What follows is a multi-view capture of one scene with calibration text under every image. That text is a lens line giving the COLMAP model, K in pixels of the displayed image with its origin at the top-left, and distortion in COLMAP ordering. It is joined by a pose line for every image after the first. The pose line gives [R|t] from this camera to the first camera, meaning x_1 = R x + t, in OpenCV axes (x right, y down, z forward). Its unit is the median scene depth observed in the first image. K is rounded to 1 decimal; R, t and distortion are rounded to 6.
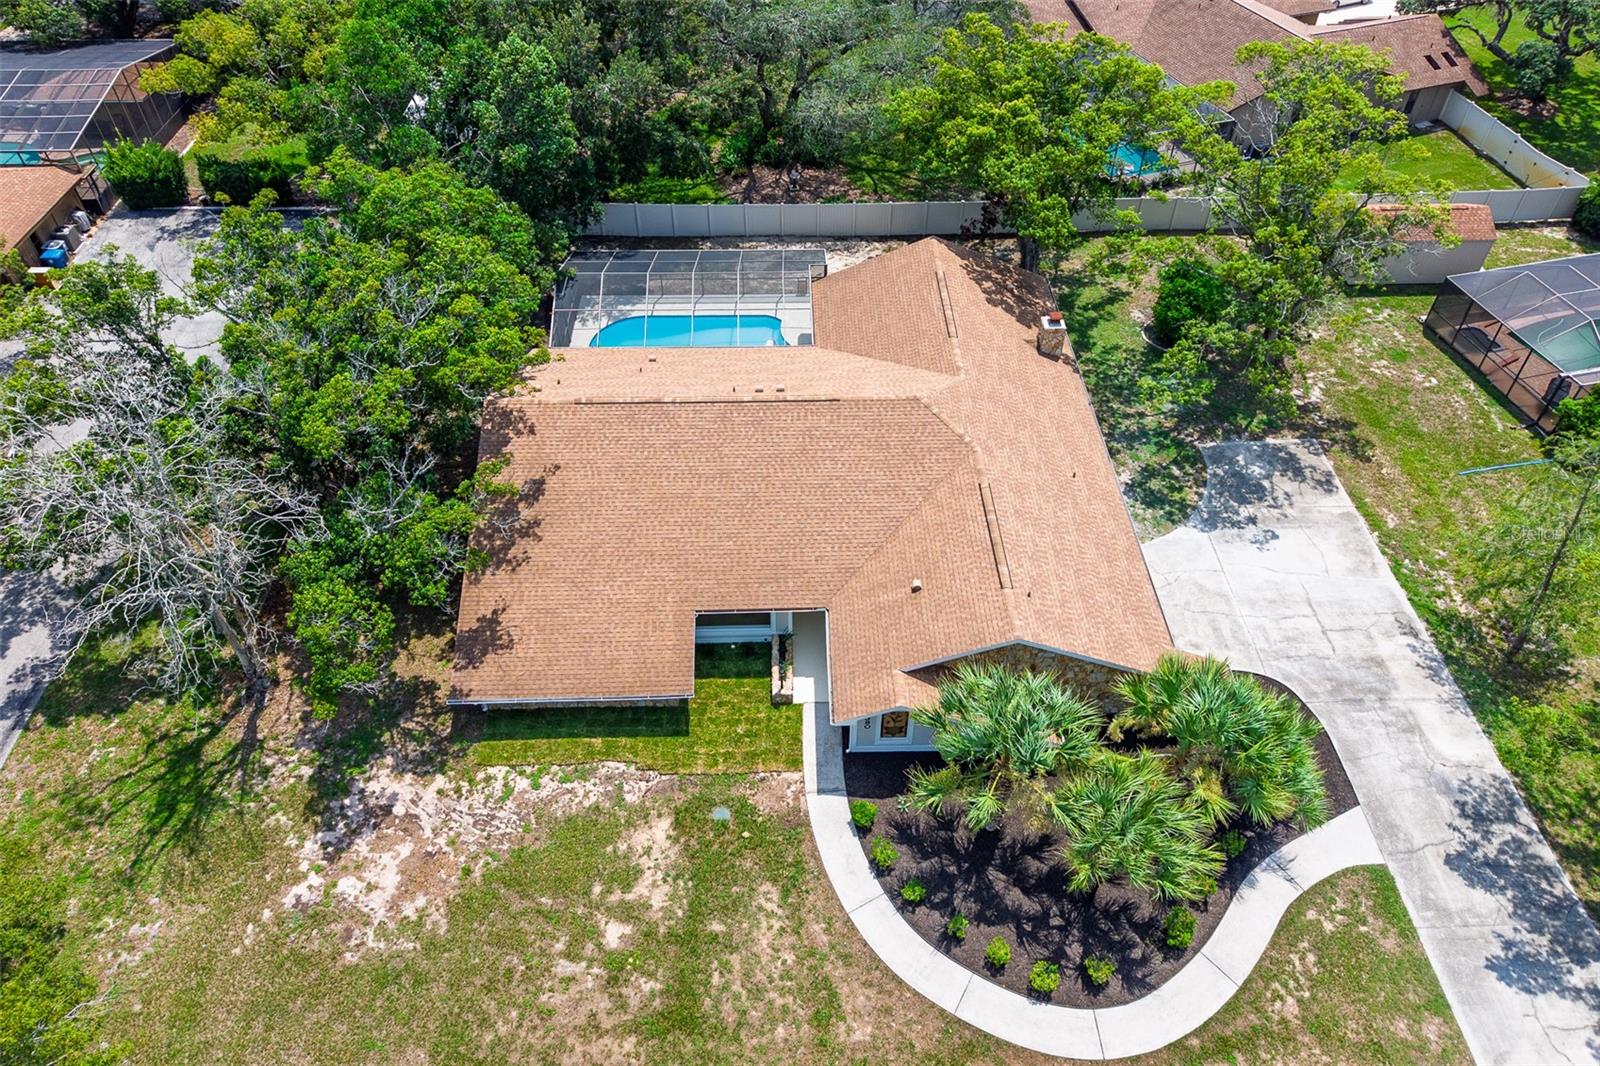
lens RADIAL K [[1076.1, 0, 800.0], [0, 1076.1, 533.0], [0, 0, 1]] dist [0.003253, -0.004323]
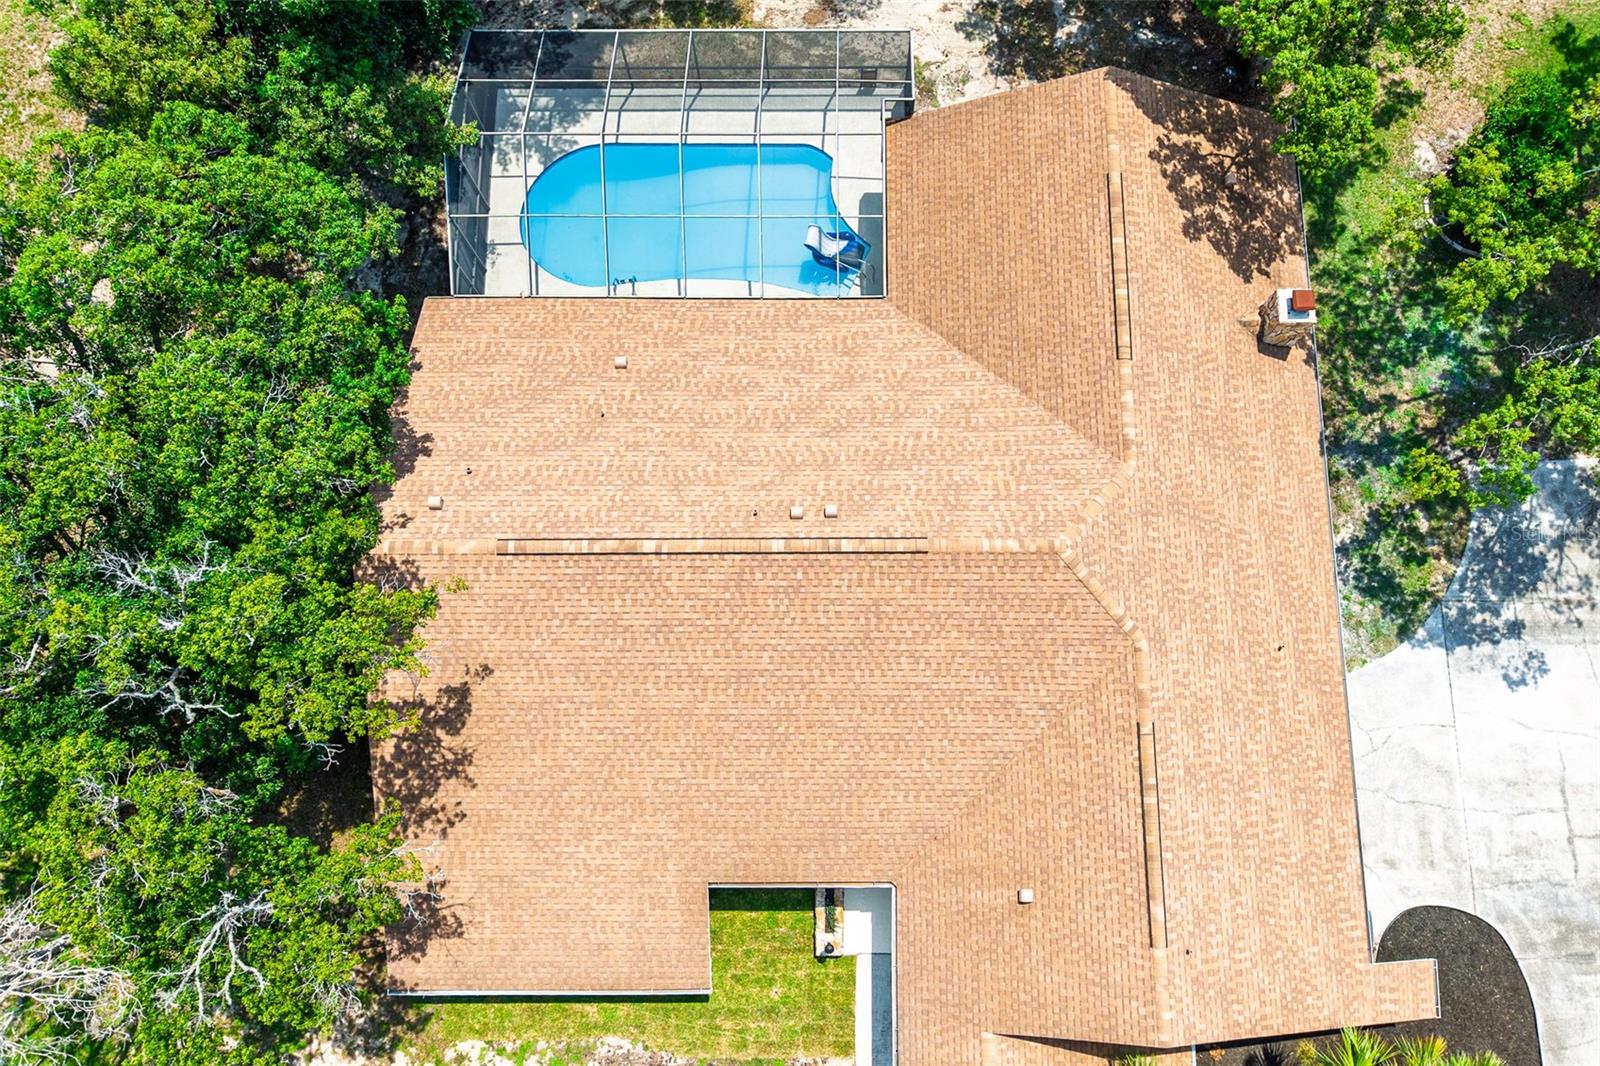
lens RADIAL K [[1041.1, 0, 826.9], [0, 1041.1, 498.2], [0, 0, 1]] dist [-0.002812, 0.002700]
pose [[0.999857, 0.015940, -0.005685, -0.019159], [-0.009835, 0.820666, 0.571323, -0.527826], [0.013772, -0.571185, 0.820705, 0.579018]]
